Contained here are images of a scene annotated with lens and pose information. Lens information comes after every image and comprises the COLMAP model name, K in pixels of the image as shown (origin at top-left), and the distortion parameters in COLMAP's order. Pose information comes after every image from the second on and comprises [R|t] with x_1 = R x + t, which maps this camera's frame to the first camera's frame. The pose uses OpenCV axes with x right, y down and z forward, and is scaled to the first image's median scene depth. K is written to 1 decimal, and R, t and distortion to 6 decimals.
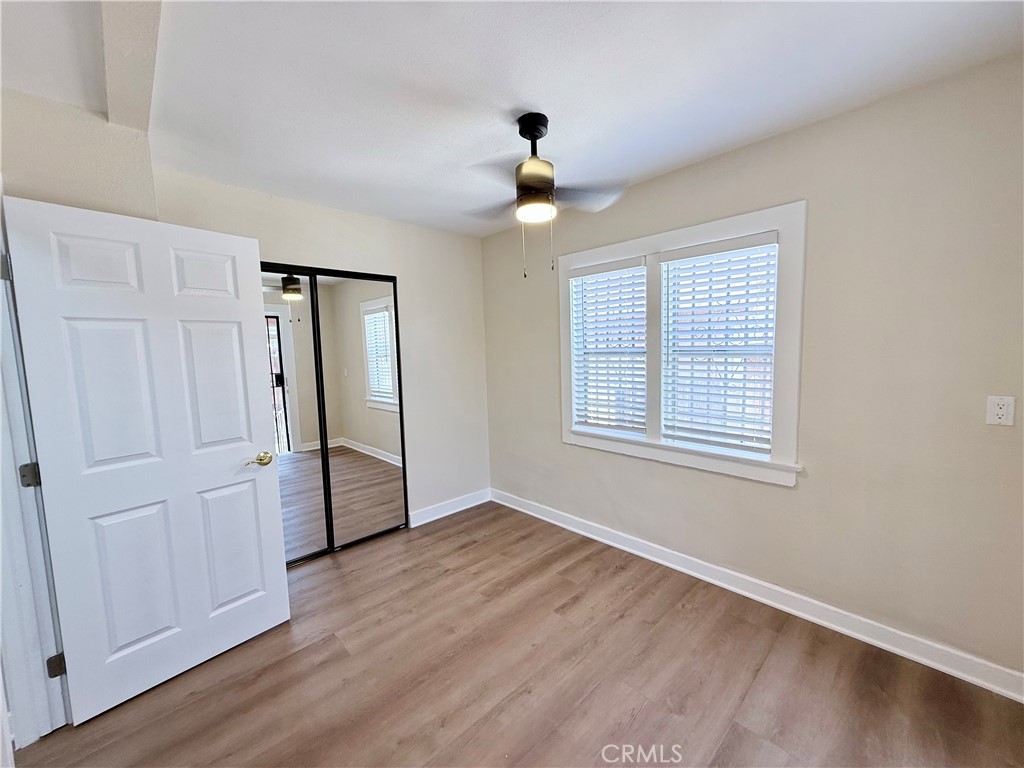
lens RADIAL K [[407.5, 0, 511.8], [0, 407.5, 384.5], [0, 0, 1]] dist [0.001416, -0.000001]
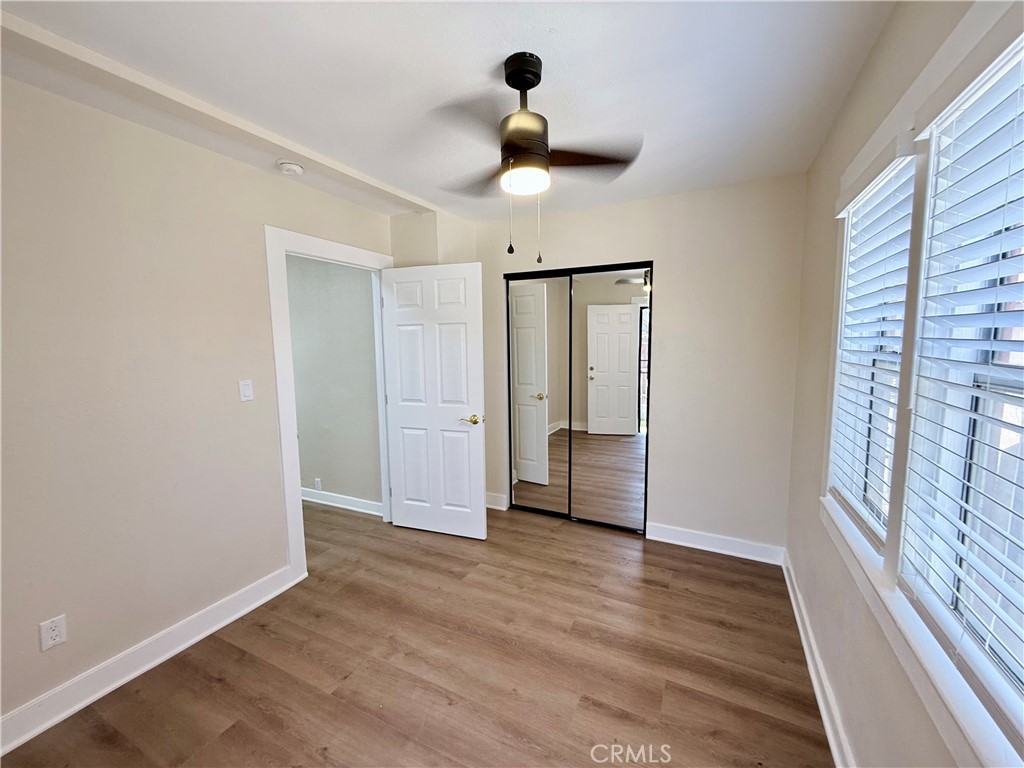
lens RADIAL K [[407.5, 0, 512.0], [0, 407.5, 383.4], [0, 0, 1]] dist [0.001416, -0.000001]
pose [[0.344408, 0.118629, -0.931295, 0.685708], [-0.081382, 0.992023, 0.096268, -0.081850], [0.935286, 0.042635, 0.351315, 0.577181]]
